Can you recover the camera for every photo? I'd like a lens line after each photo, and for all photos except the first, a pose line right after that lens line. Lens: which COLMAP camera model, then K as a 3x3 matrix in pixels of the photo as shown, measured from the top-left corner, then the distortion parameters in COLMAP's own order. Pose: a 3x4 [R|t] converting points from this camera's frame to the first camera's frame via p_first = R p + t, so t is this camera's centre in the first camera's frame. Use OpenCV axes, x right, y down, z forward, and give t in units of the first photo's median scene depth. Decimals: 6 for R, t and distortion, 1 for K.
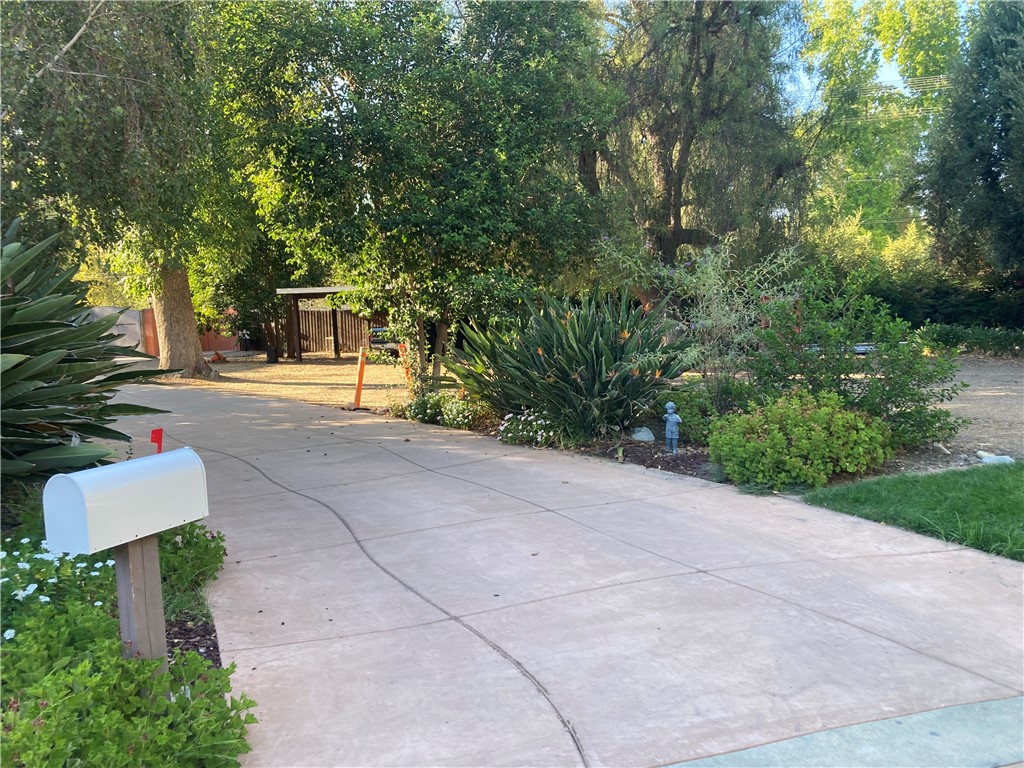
lens RADIAL K [[845.9, 0, 509.6], [0, 845.9, 385.2], [0, 0, 1]] dist [0.040719, -0.041727]
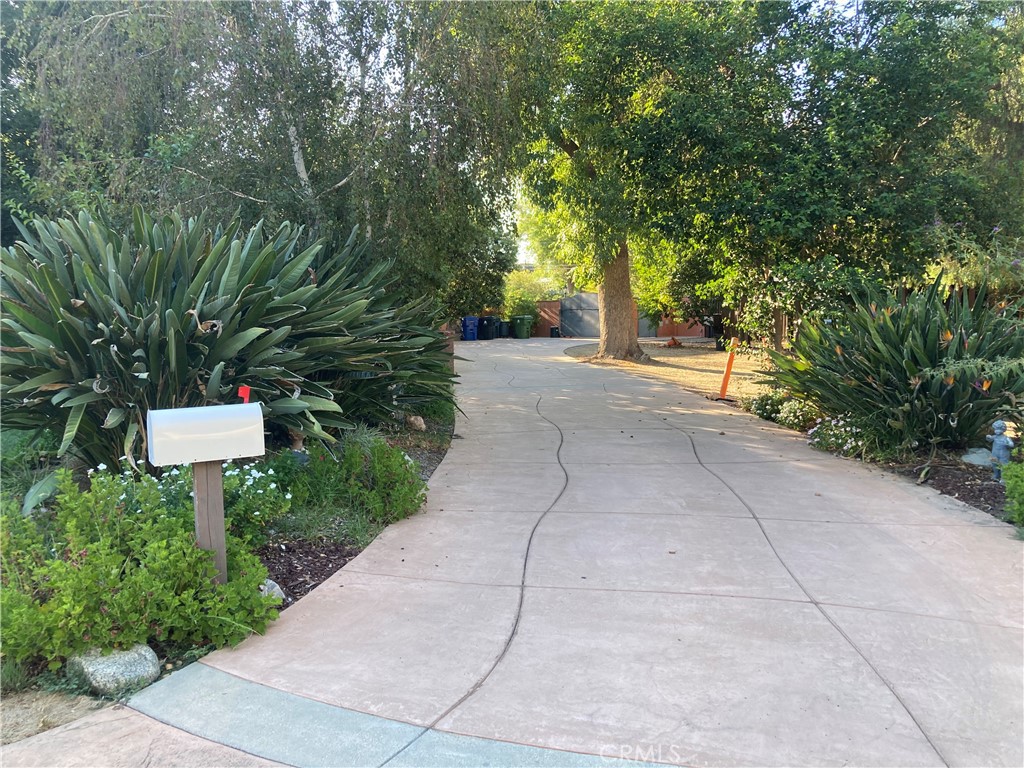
lens RADIAL K [[845.9, 0, 507.3], [0, 845.9, 383.1], [0, 0, 1]] dist [0.040719, -0.041727]
pose [[0.806885, 0.076127, -0.585783, 0.200006], [-0.068488, 0.997030, 0.035233, -0.008892], [0.586725, 0.011690, 0.809702, 0.040115]]
